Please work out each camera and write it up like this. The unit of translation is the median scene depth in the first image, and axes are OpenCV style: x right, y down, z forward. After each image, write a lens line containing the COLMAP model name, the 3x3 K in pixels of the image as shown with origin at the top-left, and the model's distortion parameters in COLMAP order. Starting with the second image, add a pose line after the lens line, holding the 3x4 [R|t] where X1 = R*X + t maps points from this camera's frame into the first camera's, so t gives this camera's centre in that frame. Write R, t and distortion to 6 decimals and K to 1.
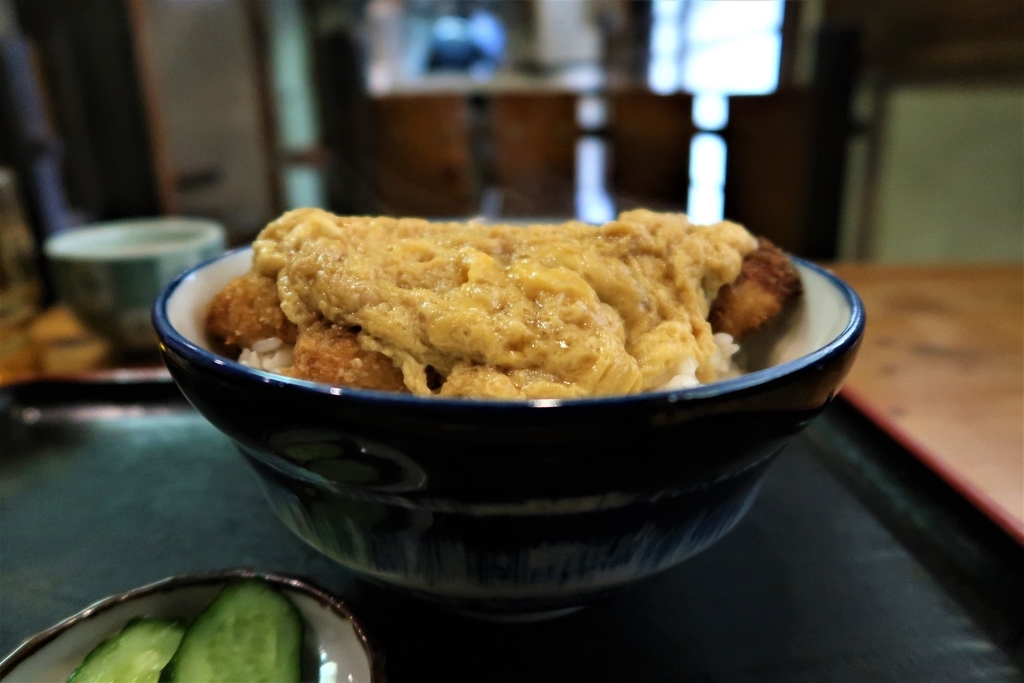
lens RADIAL K [[715.2, 0, 512.0], [0, 715.2, 341.5], [0, 0, 1]] dist [-0.003254, 0.000363]
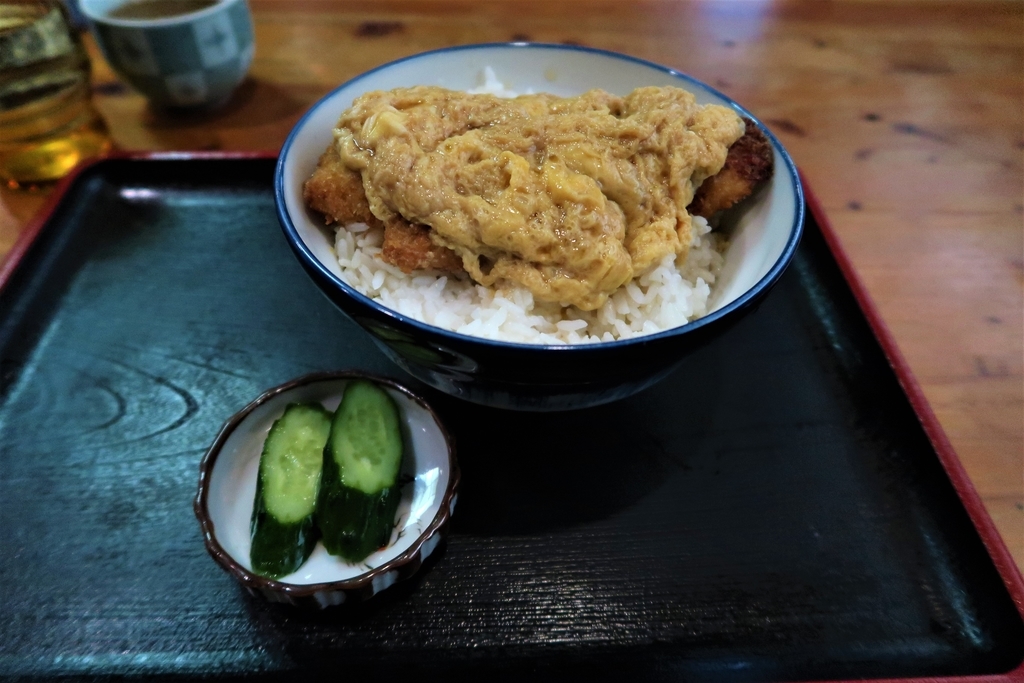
lens RADIAL K [[715.2, 0, 512.0], [0, 715.2, 341.5], [0, 0, 1]] dist [-0.003254, 0.000363]
pose [[0.999370, 0.031260, 0.016793, -0.073596], [-0.035484, 0.877271, 0.478682, -0.479013], [0.000232, -0.478977, 0.877828, -0.290021]]
